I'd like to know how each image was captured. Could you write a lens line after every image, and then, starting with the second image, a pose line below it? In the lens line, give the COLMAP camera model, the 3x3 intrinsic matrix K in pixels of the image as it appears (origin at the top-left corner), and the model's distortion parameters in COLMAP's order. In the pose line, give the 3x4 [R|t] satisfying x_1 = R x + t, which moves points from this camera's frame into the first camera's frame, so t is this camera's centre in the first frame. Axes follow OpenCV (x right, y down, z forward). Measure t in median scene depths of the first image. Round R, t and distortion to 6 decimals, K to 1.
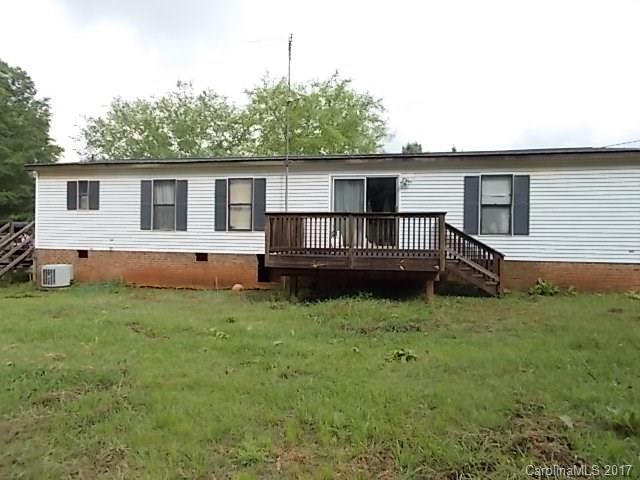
lens RADIAL K [[486.7, 0, 318.4], [0, 486.7, 236.5], [0, 0, 1]] dist [-0.000346, 0.000194]
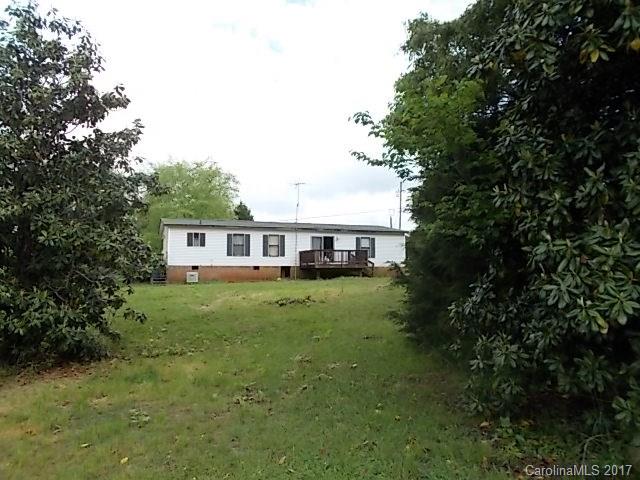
lens RADIAL K [[486.7, 0, 320.2], [0, 486.7, 240.6], [0, 0, 1]] dist [-0.000346, 0.000194]
pose [[0.837747, 0.022631, 0.545590, -1.264994], [0.014674, 0.997847, -0.063923, 0.066383], [-0.545862, 0.061557, 0.835611, -1.119042]]
